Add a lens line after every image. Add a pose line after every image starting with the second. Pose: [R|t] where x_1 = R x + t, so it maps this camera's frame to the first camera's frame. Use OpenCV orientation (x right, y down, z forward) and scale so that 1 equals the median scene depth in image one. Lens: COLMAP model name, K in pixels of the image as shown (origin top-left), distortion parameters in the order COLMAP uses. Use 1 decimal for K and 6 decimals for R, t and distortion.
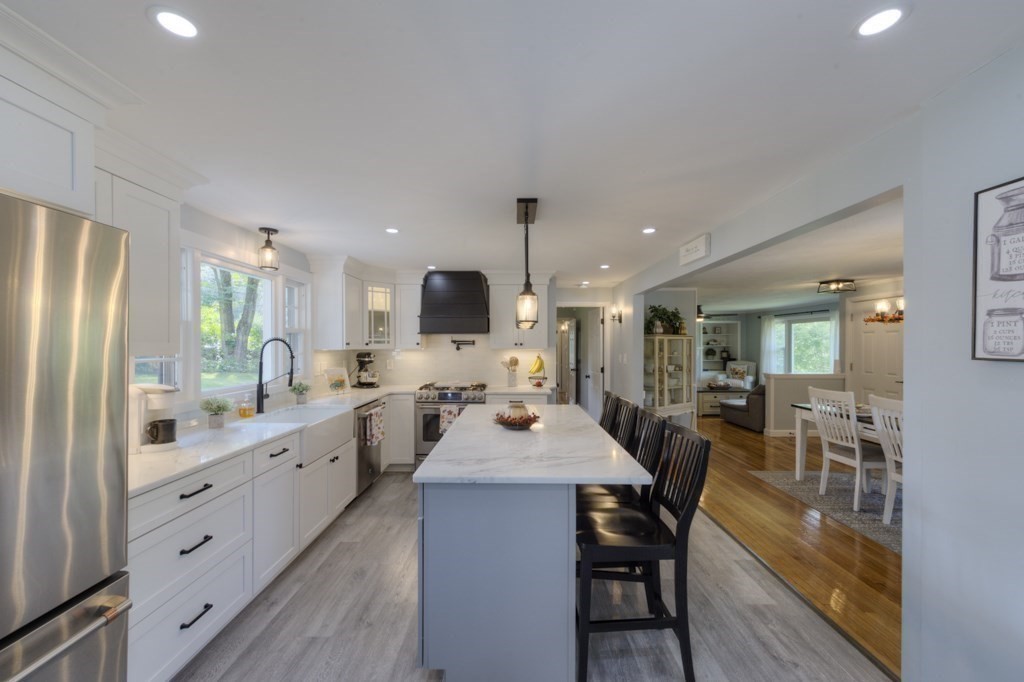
lens RADIAL K [[407.9, 0, 507.9], [0, 407.9, 344.5], [0, 0, 1]] dist [0.003561, 0.000196]
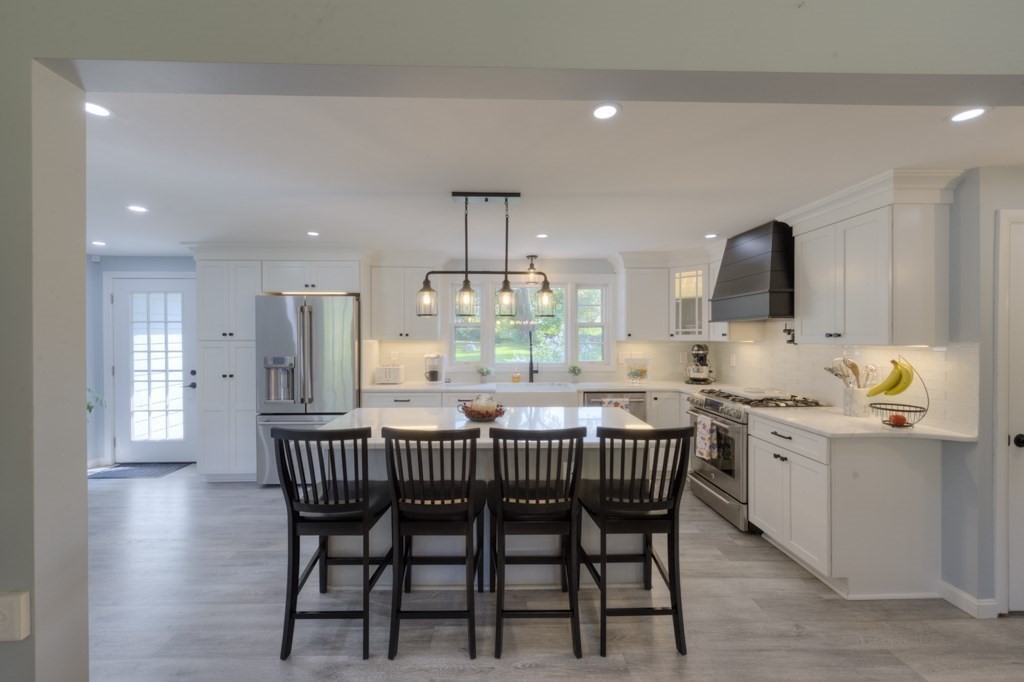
lens RADIAL K [[407.9, 0, 504.1], [0, 407.9, 338.5], [0, 0, 1]] dist [0.003561, 0.000196]
pose [[0.017225, 0.003839, -0.999844, 0.582126], [-0.000185, 0.999993, 0.003837, 0.002623], [0.999852, 0.000119, 0.017226, 0.593729]]
